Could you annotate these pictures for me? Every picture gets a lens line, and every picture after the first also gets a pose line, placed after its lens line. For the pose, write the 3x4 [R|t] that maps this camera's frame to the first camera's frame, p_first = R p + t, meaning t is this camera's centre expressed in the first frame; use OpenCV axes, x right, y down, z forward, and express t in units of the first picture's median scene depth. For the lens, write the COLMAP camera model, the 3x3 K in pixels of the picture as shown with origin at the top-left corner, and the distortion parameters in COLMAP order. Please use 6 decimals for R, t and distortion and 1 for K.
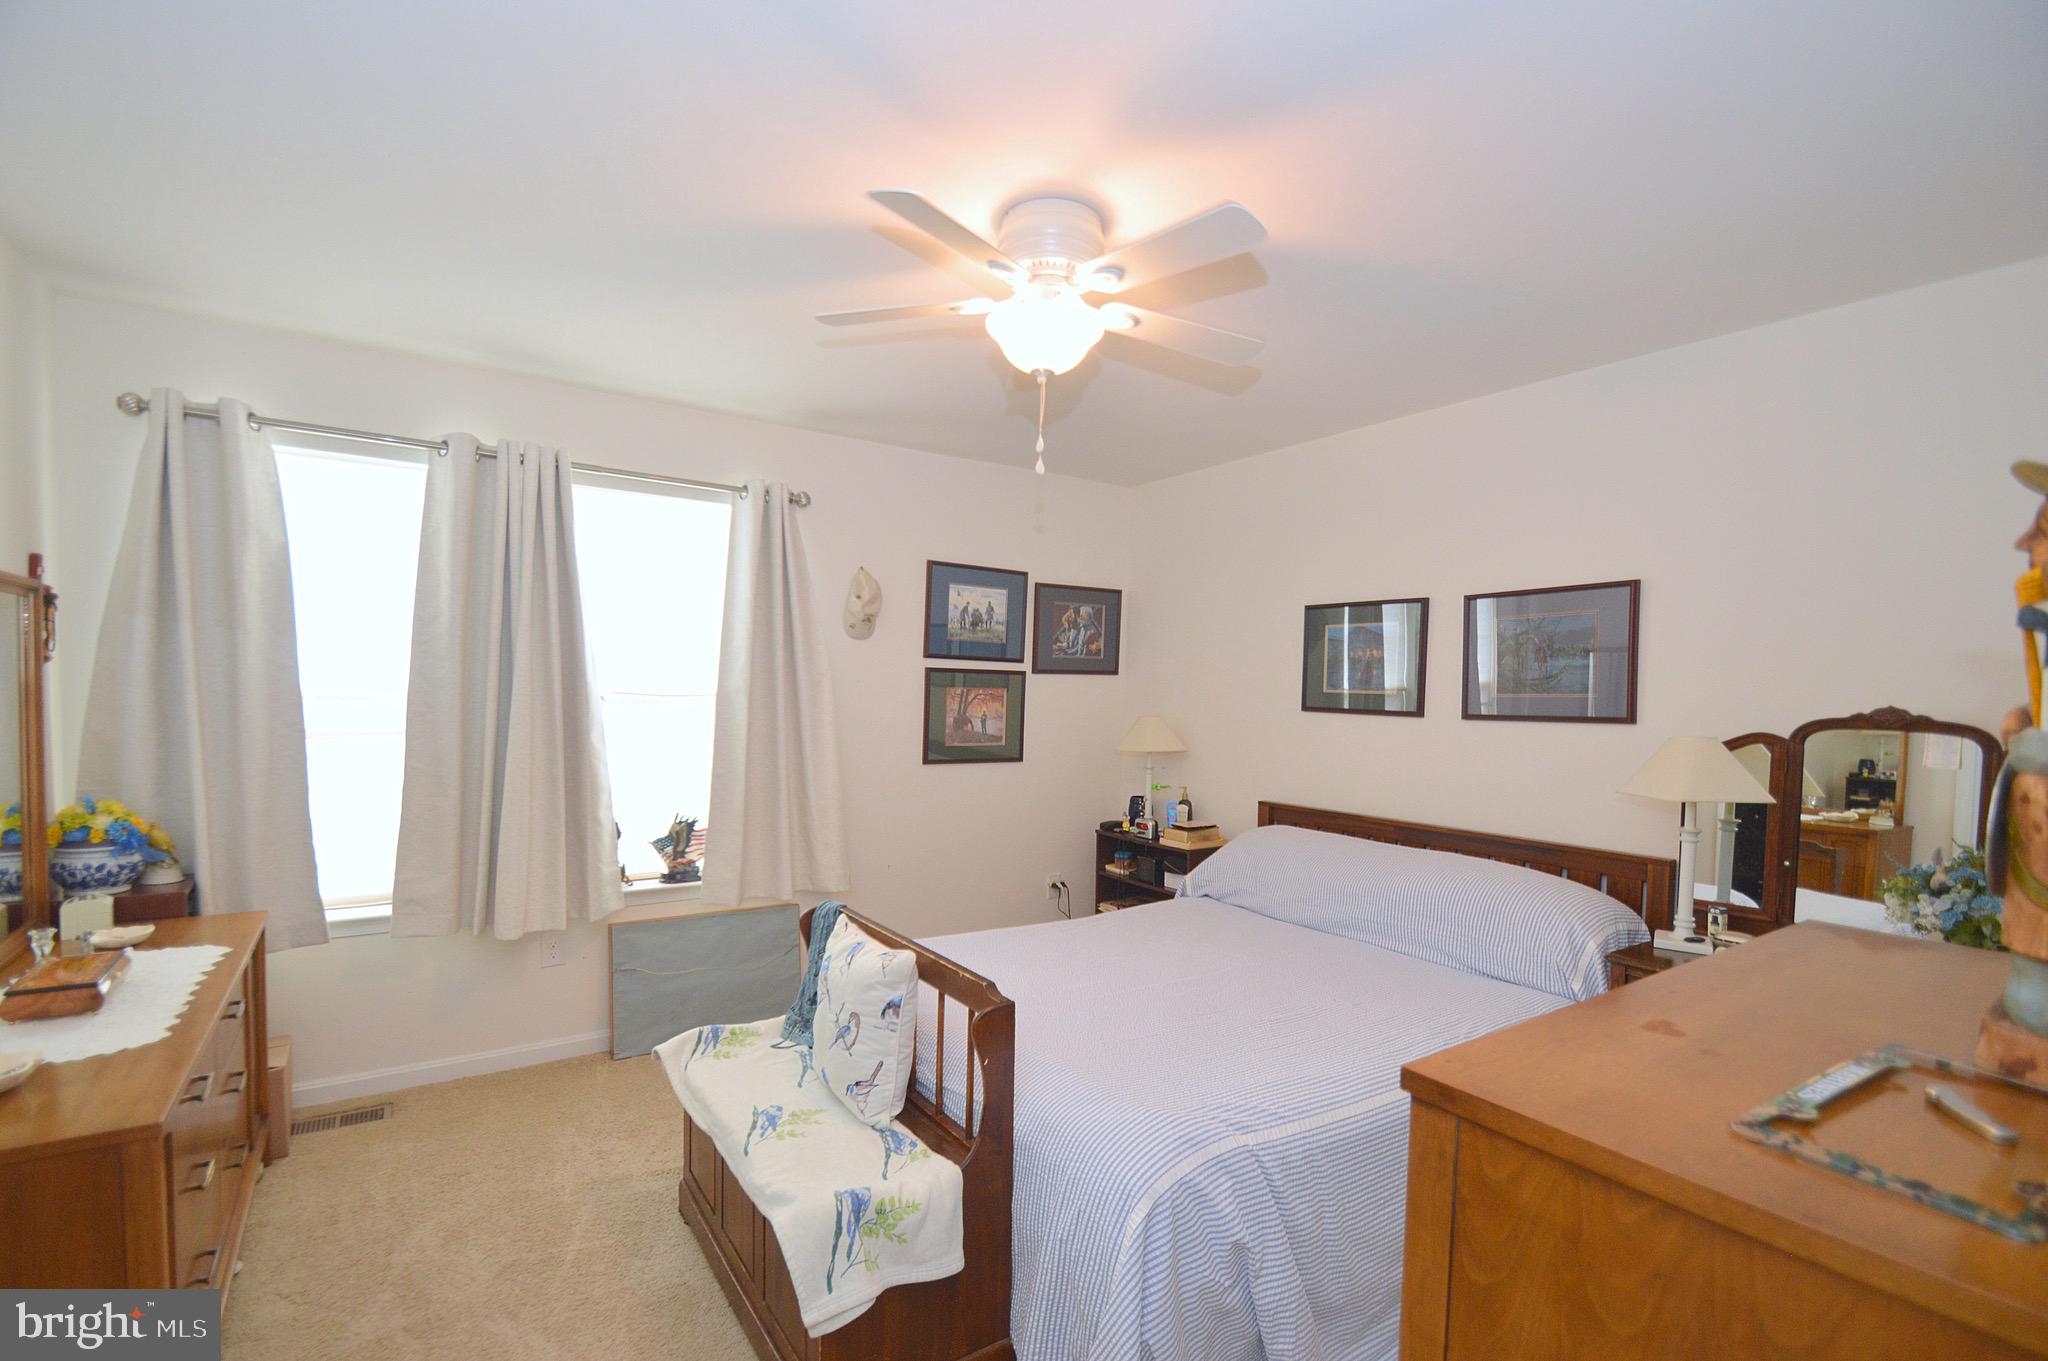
lens RADIAL K [[929.8, 0, 1006.7], [0, 929.8, 729.4], [0, 0, 1]] dist [0.009452, -0.013038]
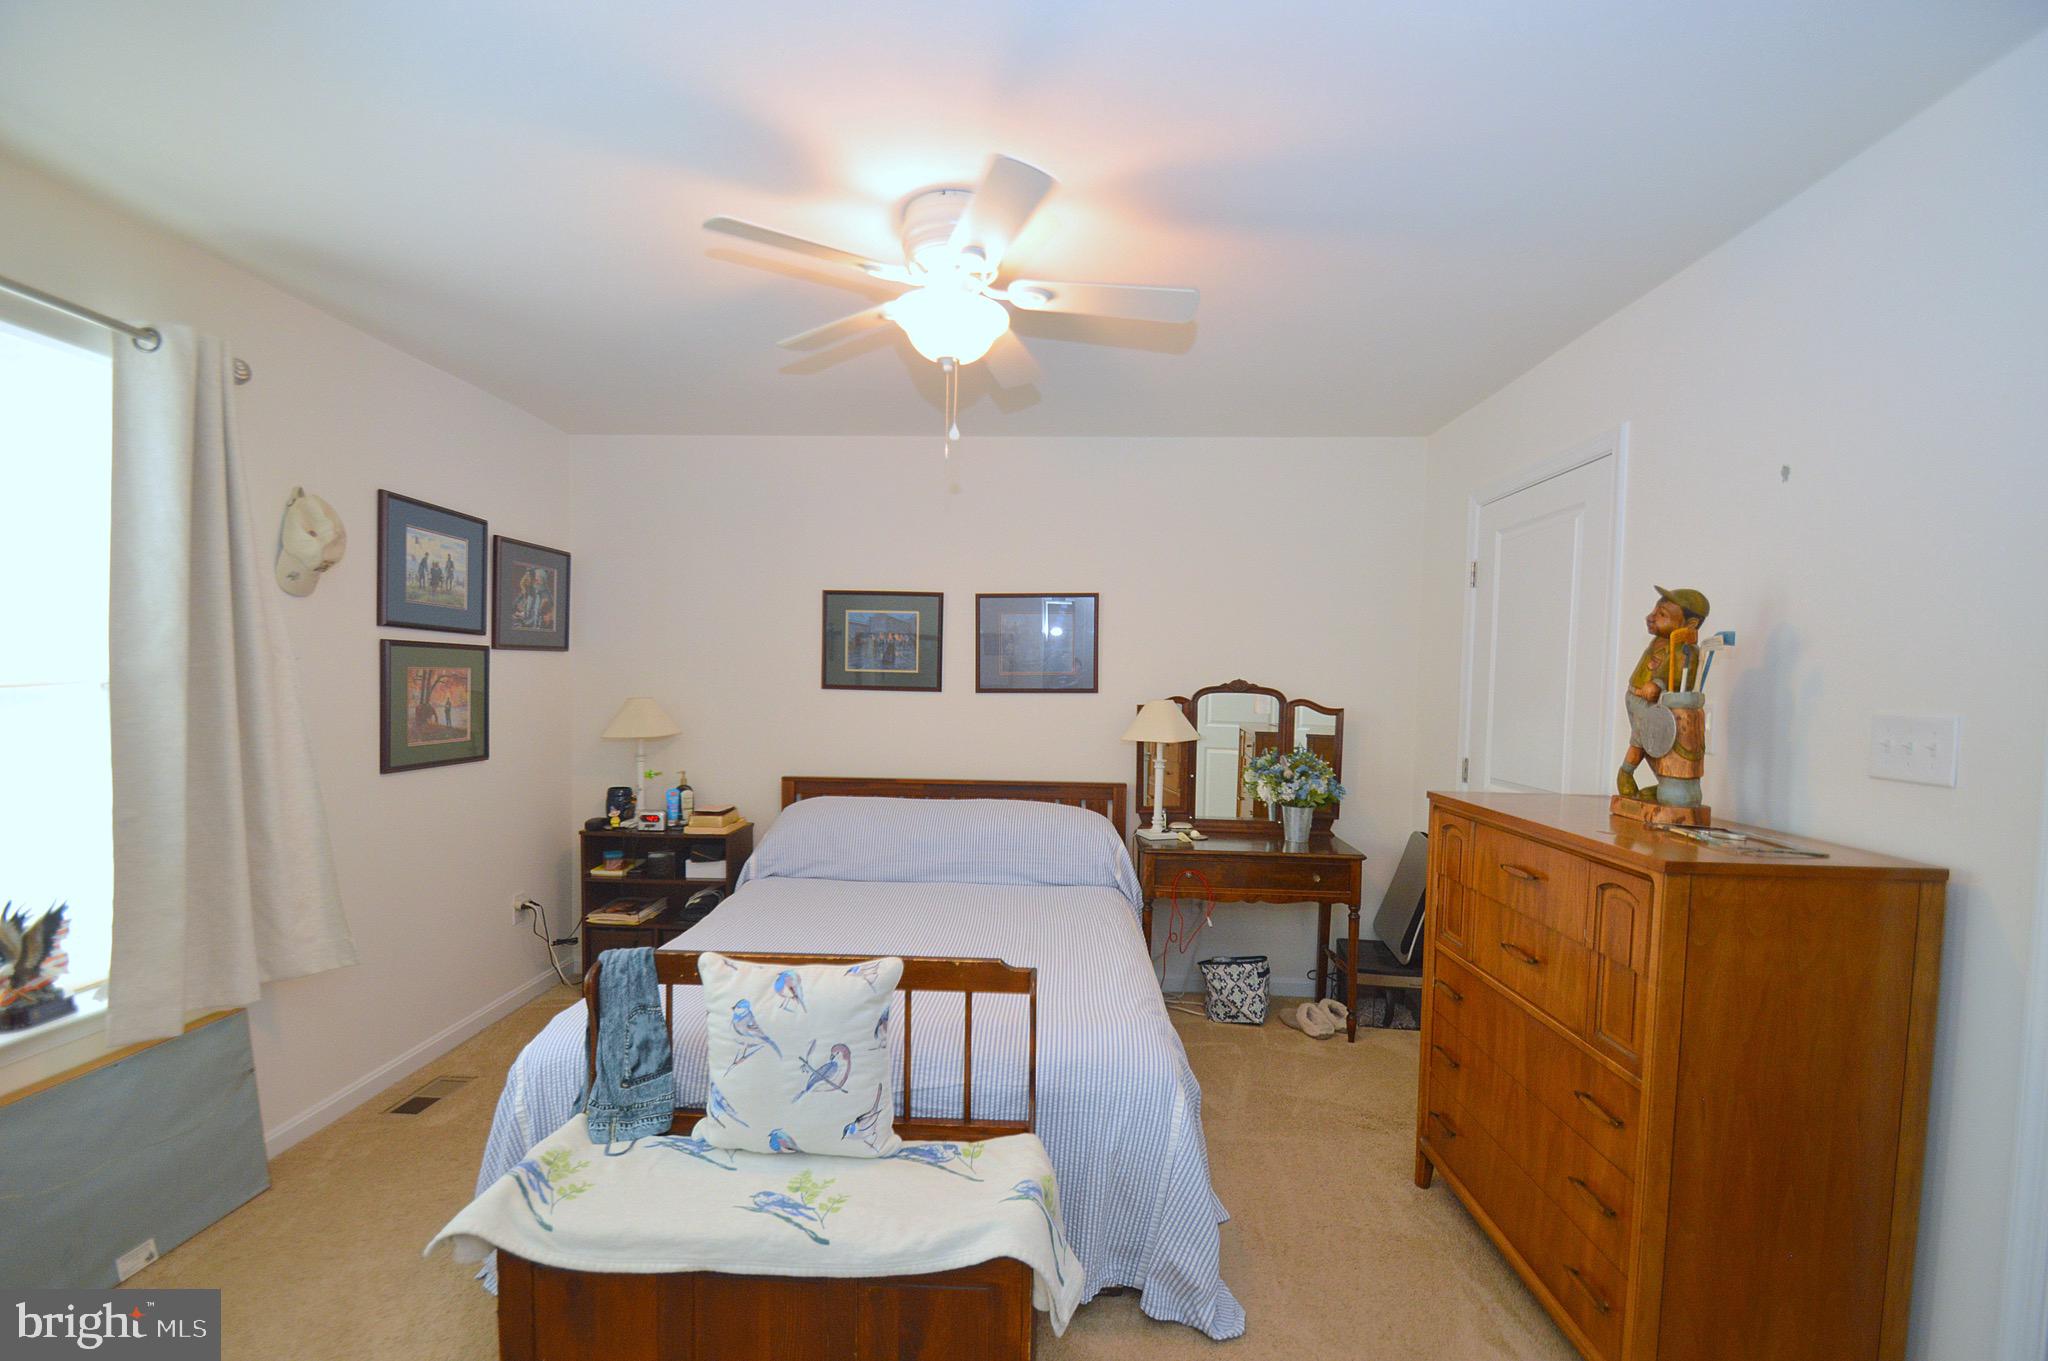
lens RADIAL K [[929.8, 0, 1006.7], [0, 929.8, 729.4], [0, 0, 1]] dist [0.009452, -0.013038]
pose [[0.579313, -0.057132, 0.813101, -0.390961], [0.032833, 0.998367, 0.046756, -0.014549], [-0.814444, -0.000390, 0.580242, 0.183888]]
